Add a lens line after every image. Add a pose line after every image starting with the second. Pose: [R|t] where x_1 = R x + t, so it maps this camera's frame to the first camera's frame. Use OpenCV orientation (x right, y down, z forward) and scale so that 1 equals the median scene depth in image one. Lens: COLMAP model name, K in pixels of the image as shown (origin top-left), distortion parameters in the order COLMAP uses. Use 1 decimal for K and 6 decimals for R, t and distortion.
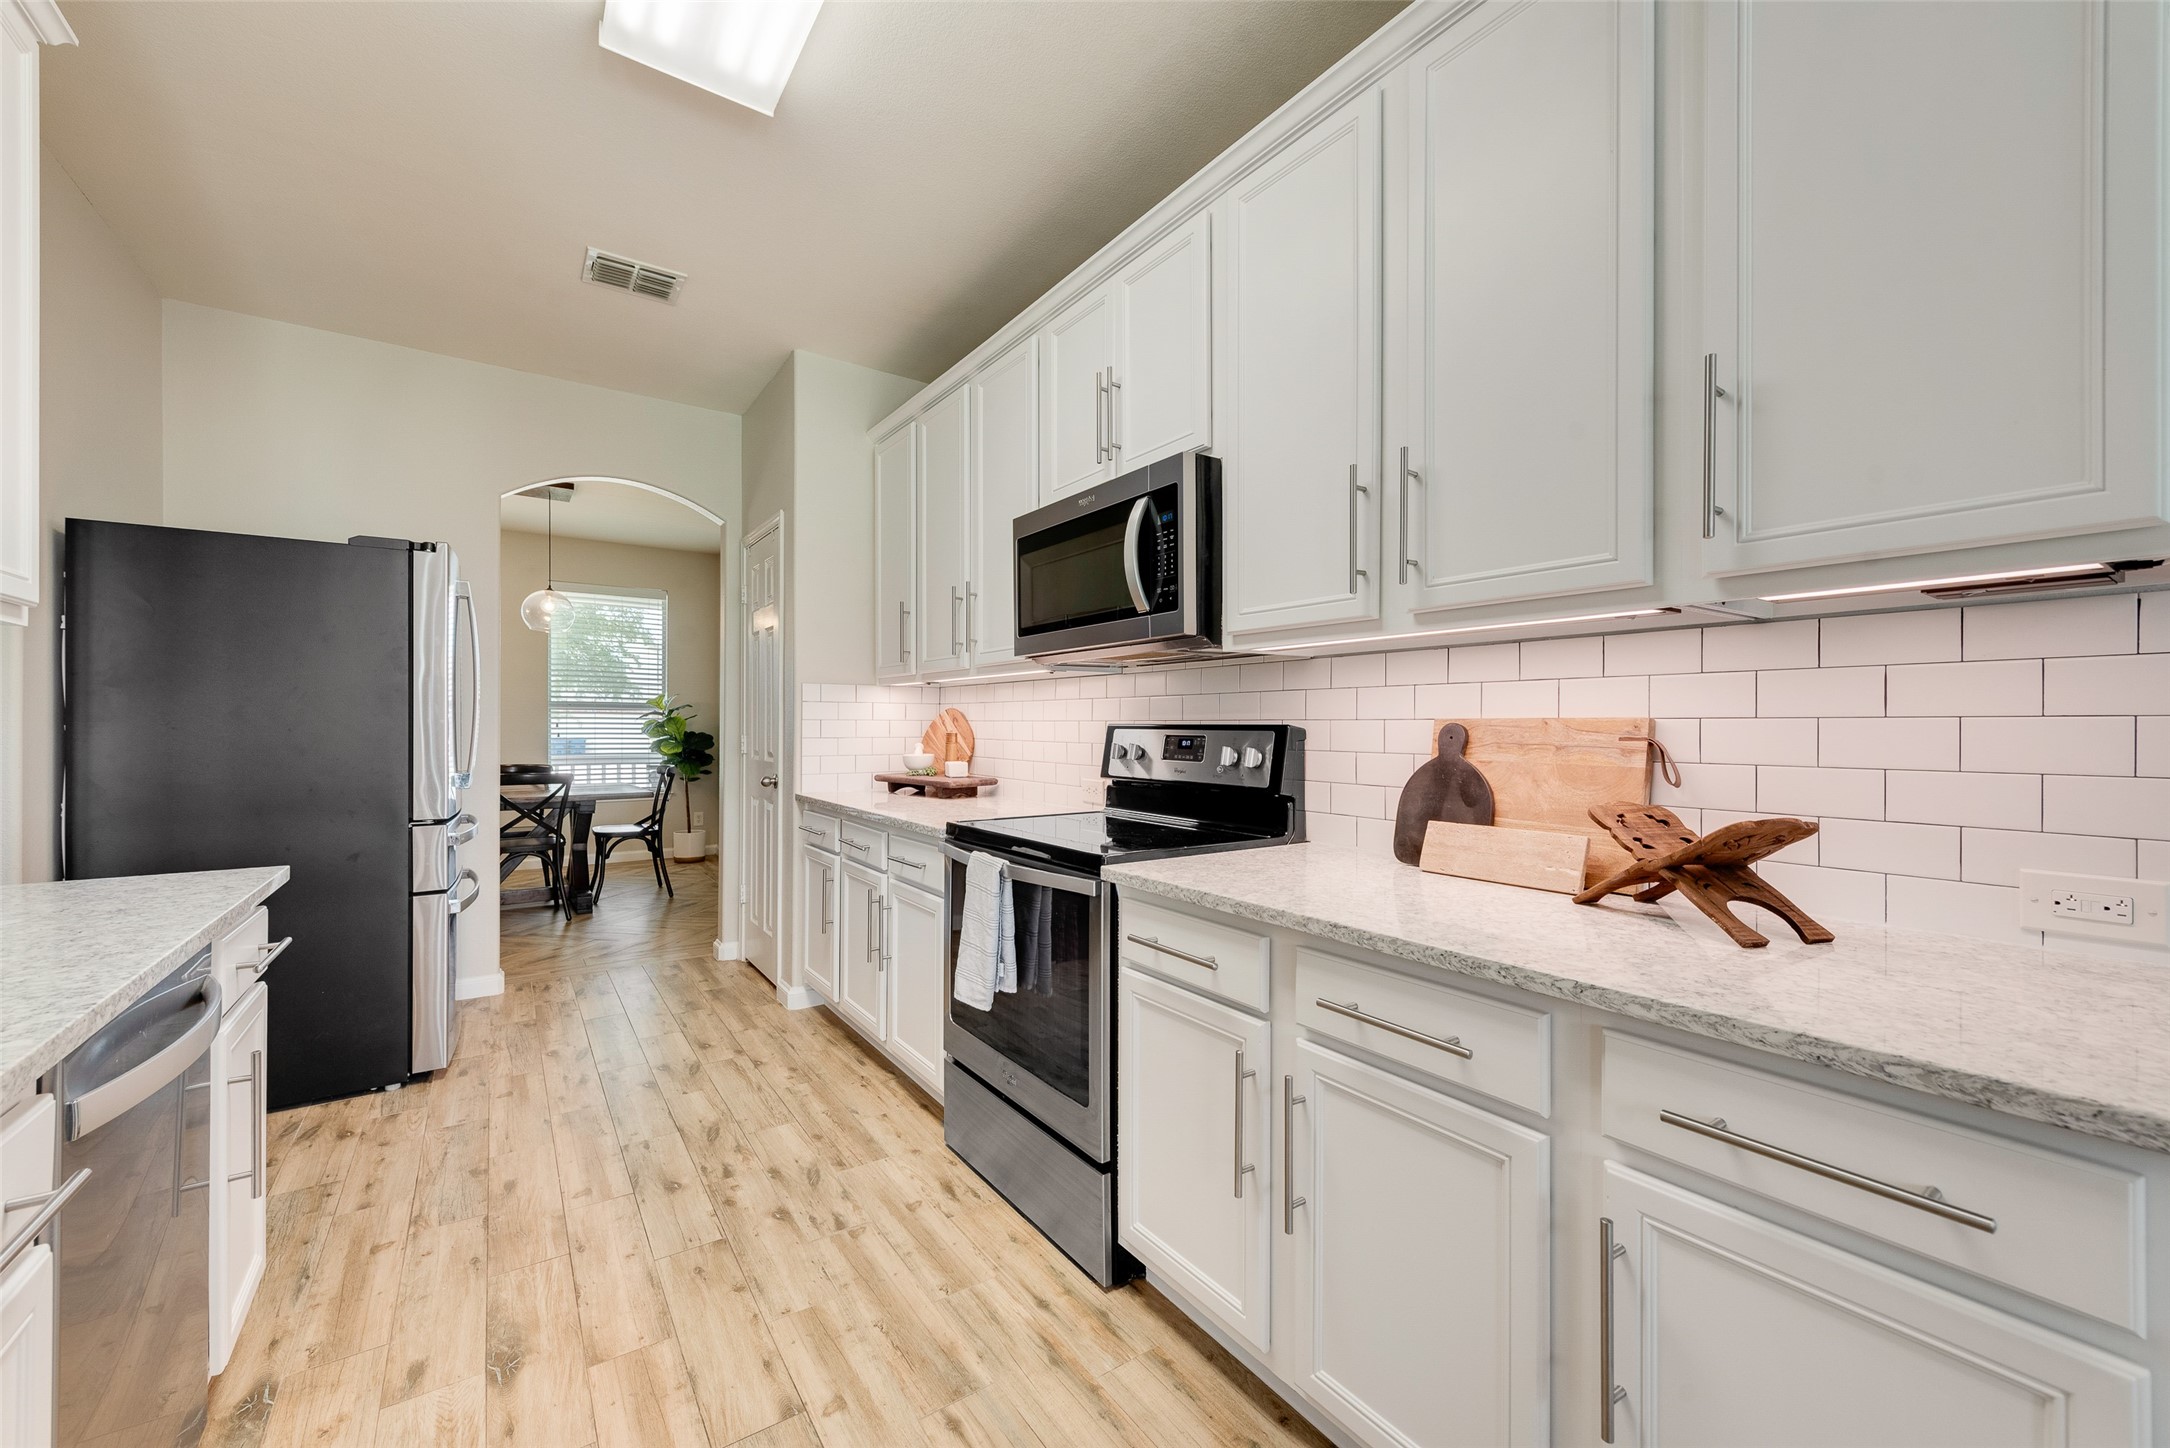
lens RADIAL K [[849.4, 0, 1076.4], [0, 849.4, 726.1], [0, 0, 1]] dist [0.013244, -0.003211]
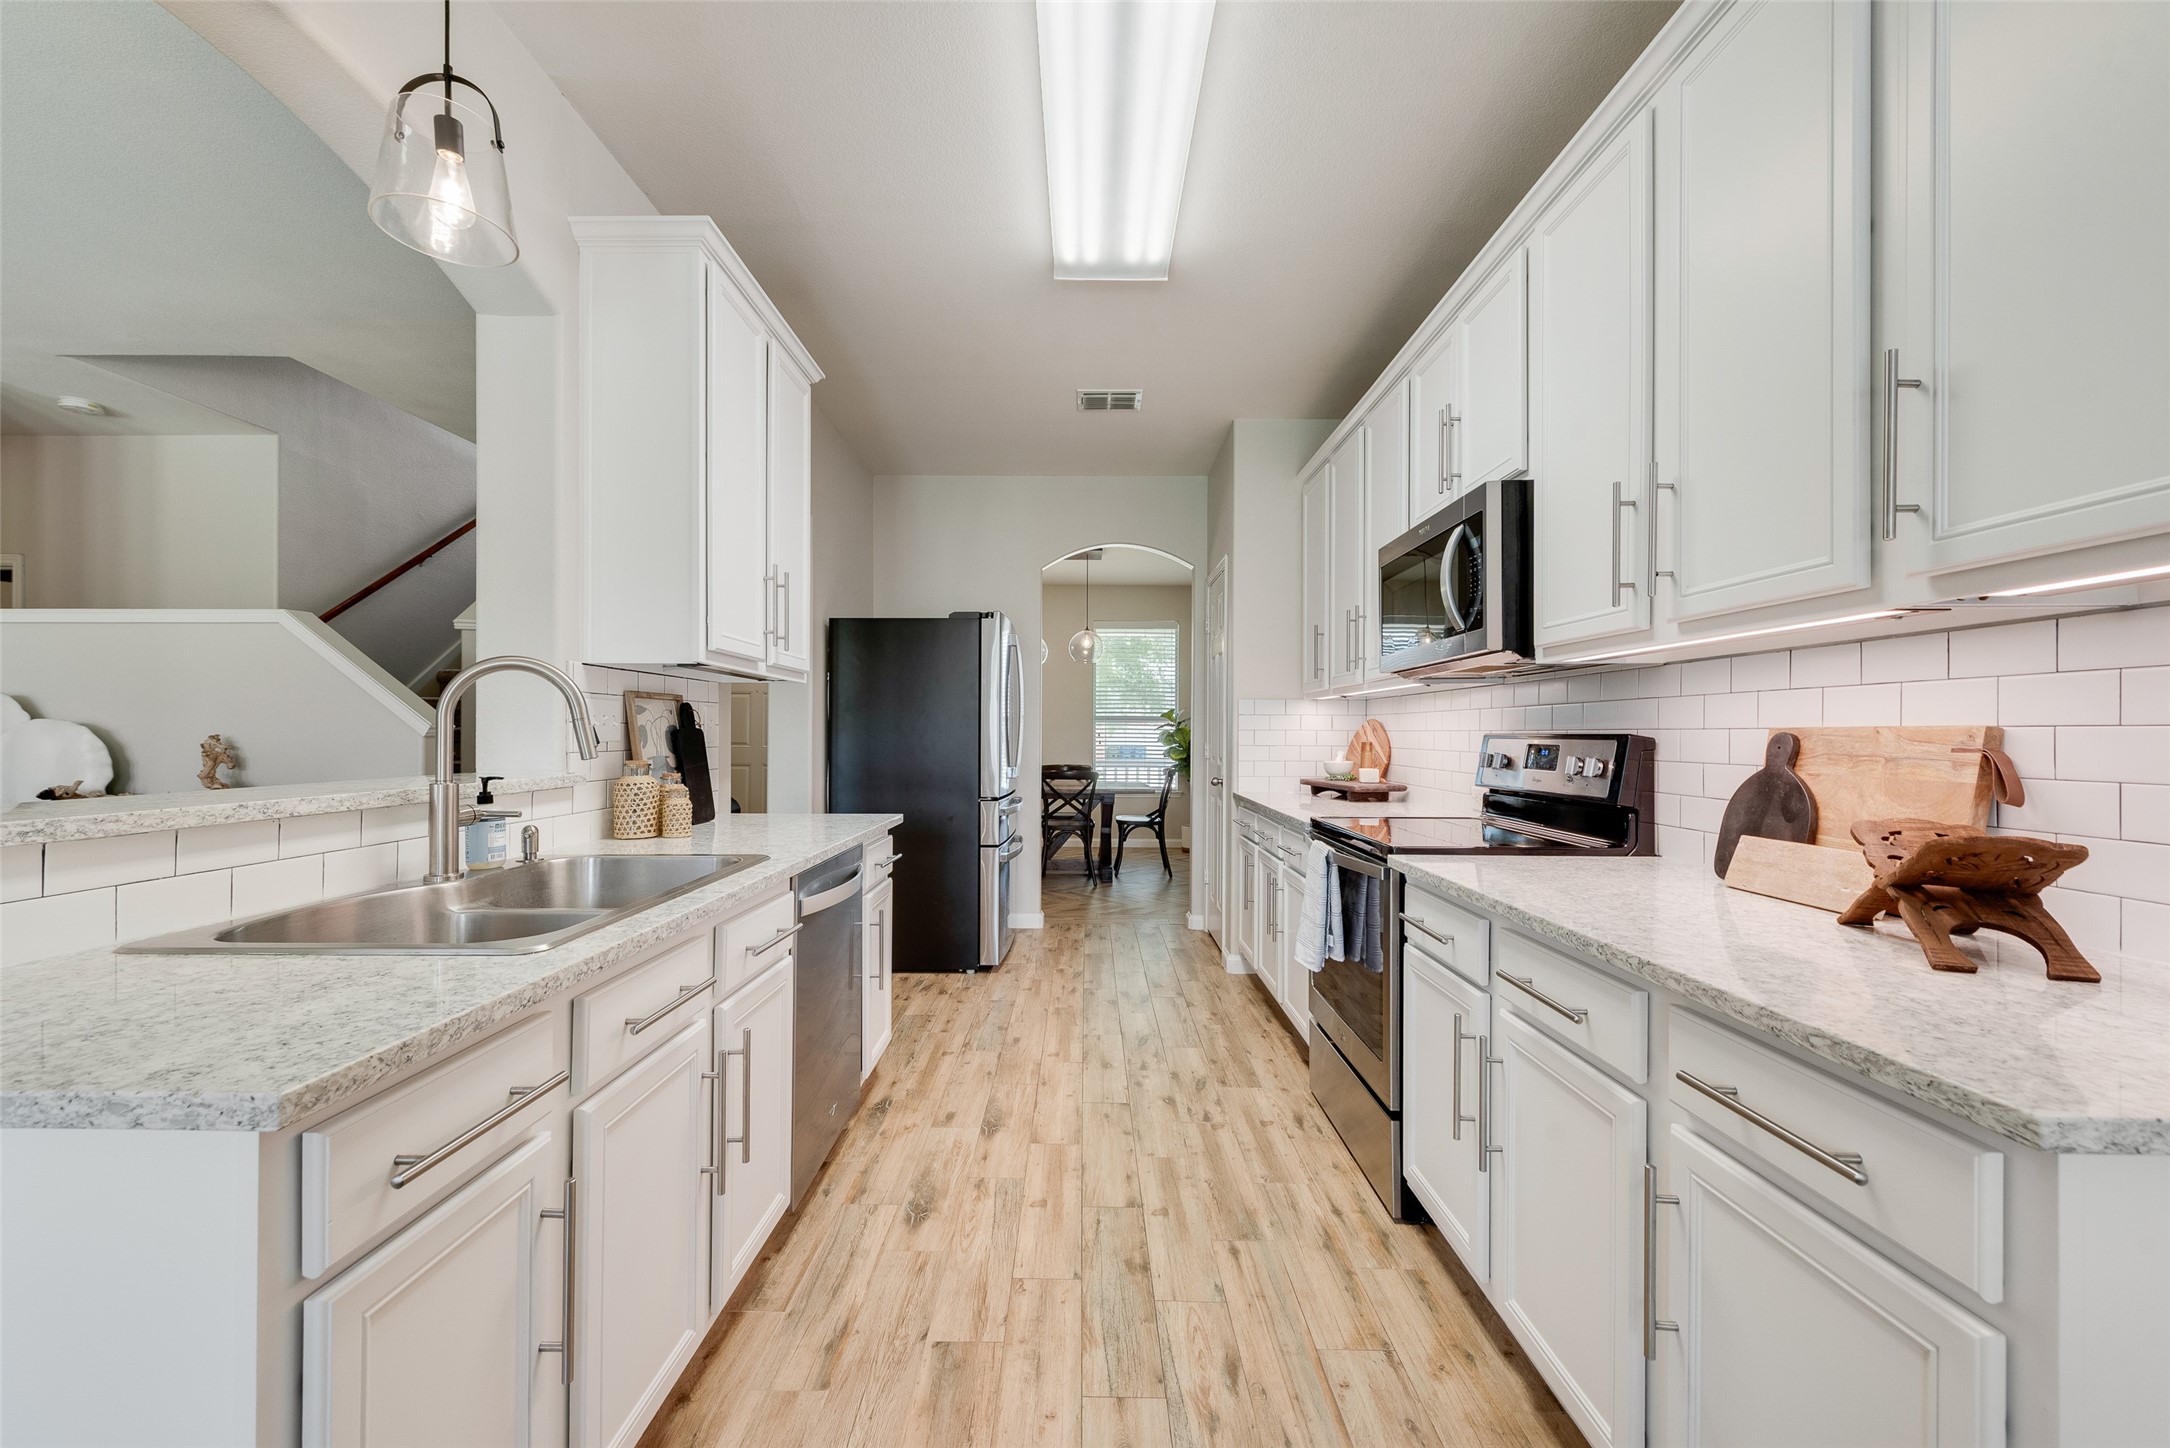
lens RADIAL K [[849.4, 0, 1073.7], [0, 849.4, 732.7], [0, 0, 1]] dist [0.013244, -0.003211]
pose [[0.817232, 0.000083, -0.576309, 0.340997], [-0.002548, 0.999991, -0.003470, 0.002077], [0.576303, 0.004304, 0.817225, -0.200494]]
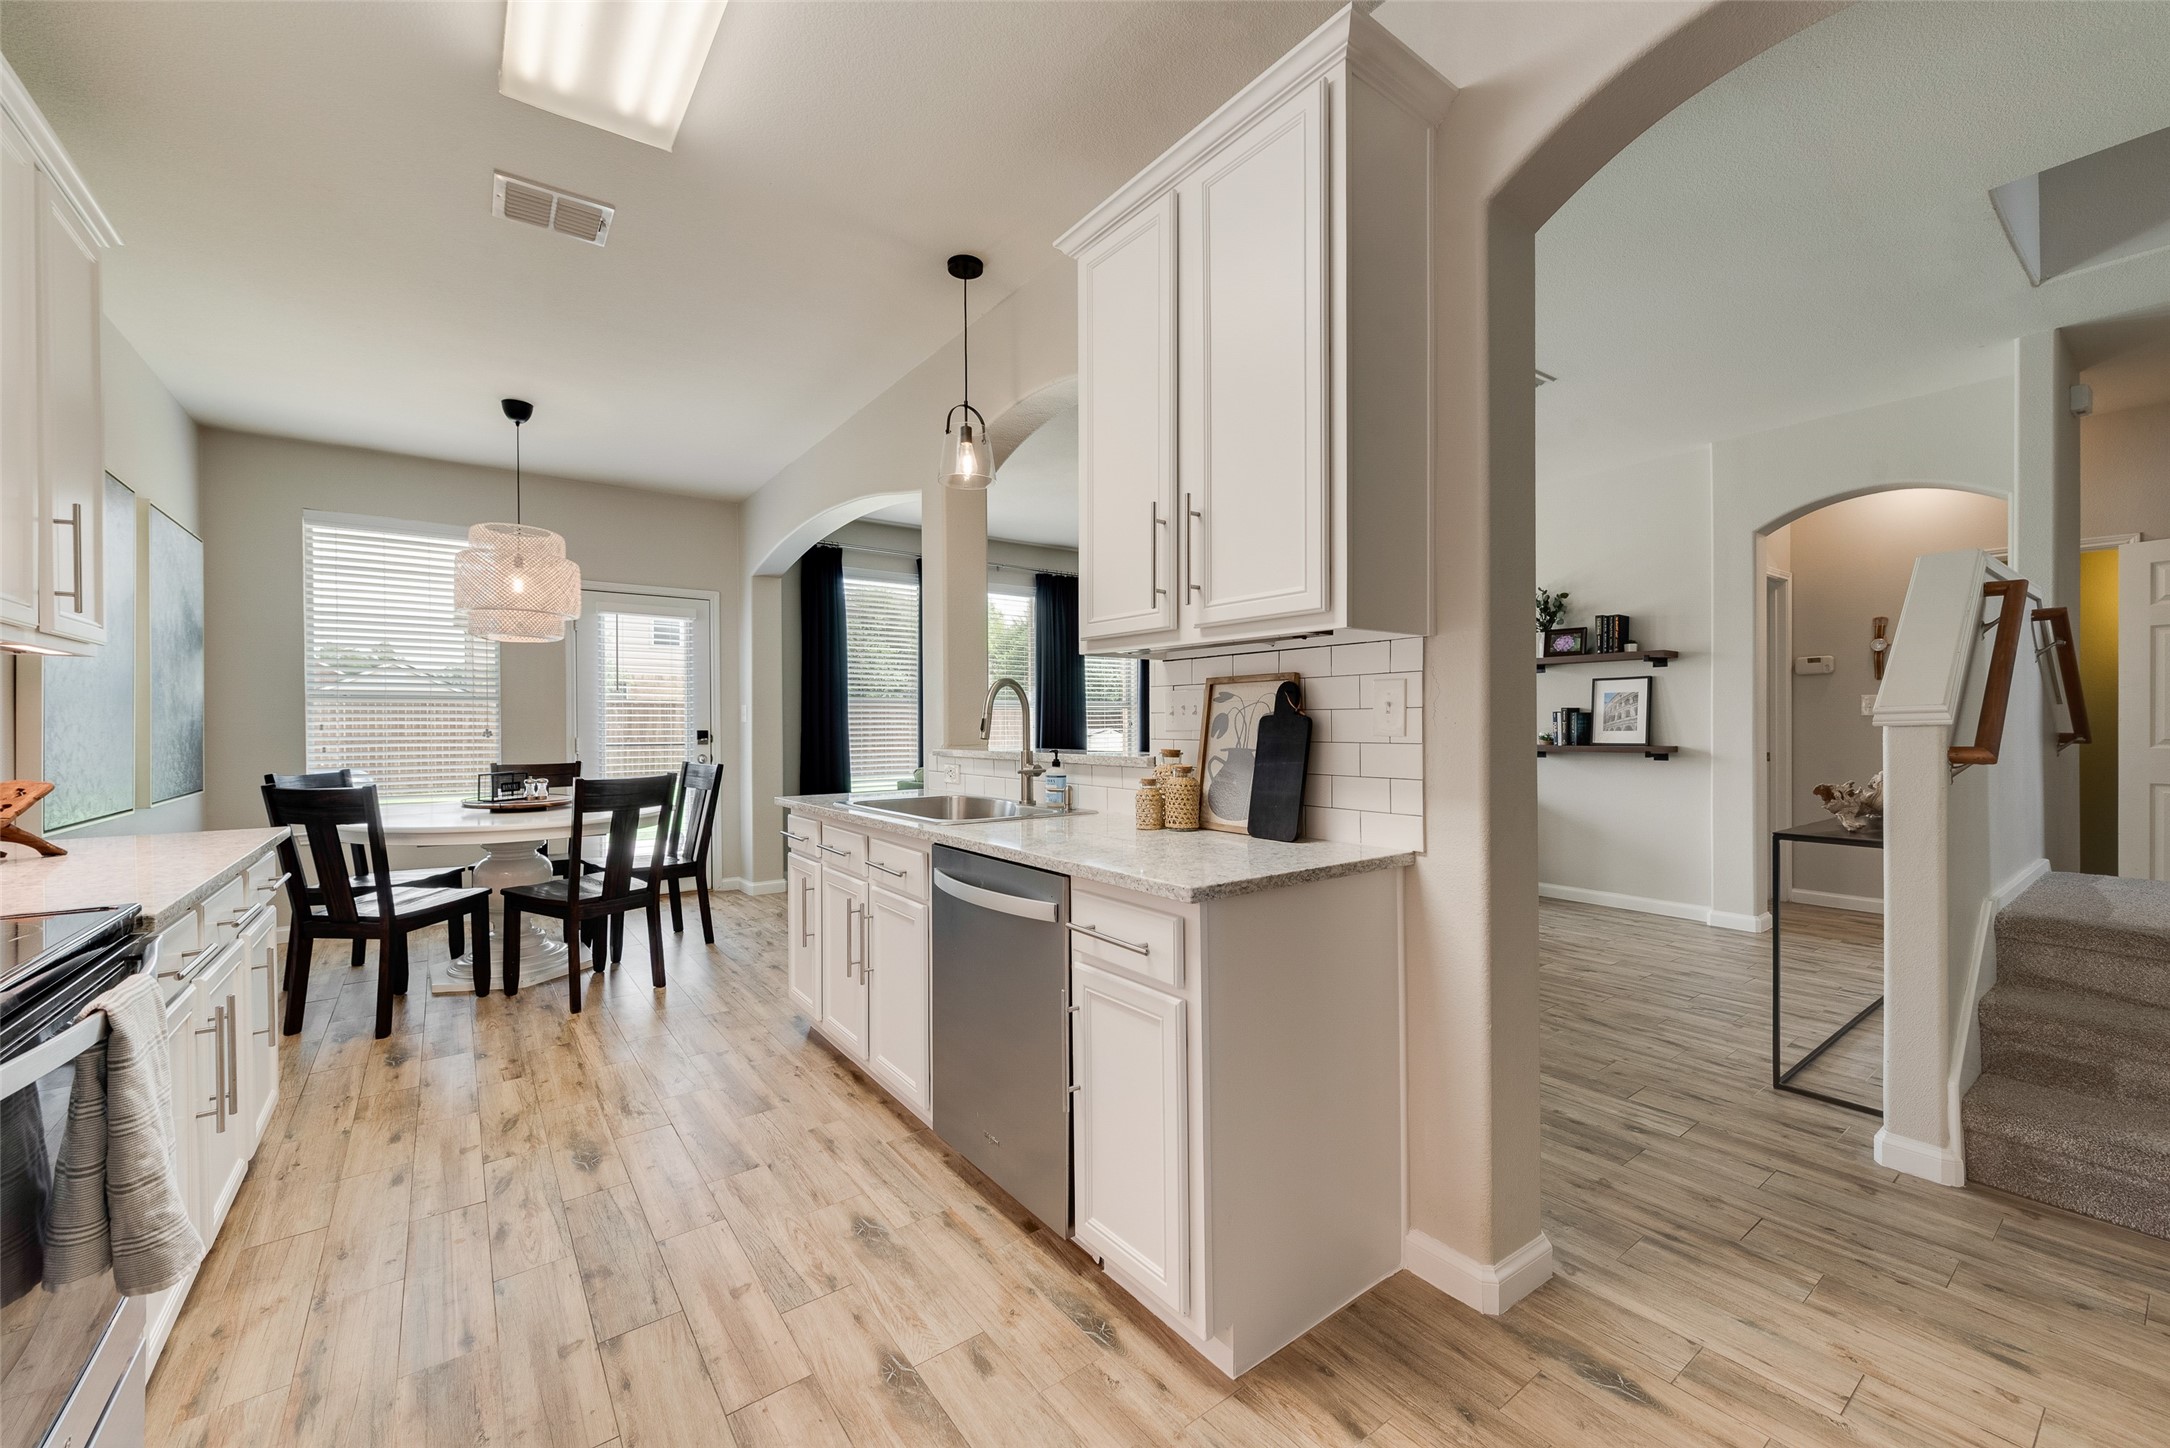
lens RADIAL K [[849.4, 0, 1074.6], [0, 849.4, 725.7], [0, 0, 1]] dist [0.013244, -0.003211]
pose [[-0.999511, 0.004685, -0.030926, -0.732450], [0.004618, 0.999987, 0.002249, 0.002457], [0.030936, 0.002105, -0.999519, 1.726254]]
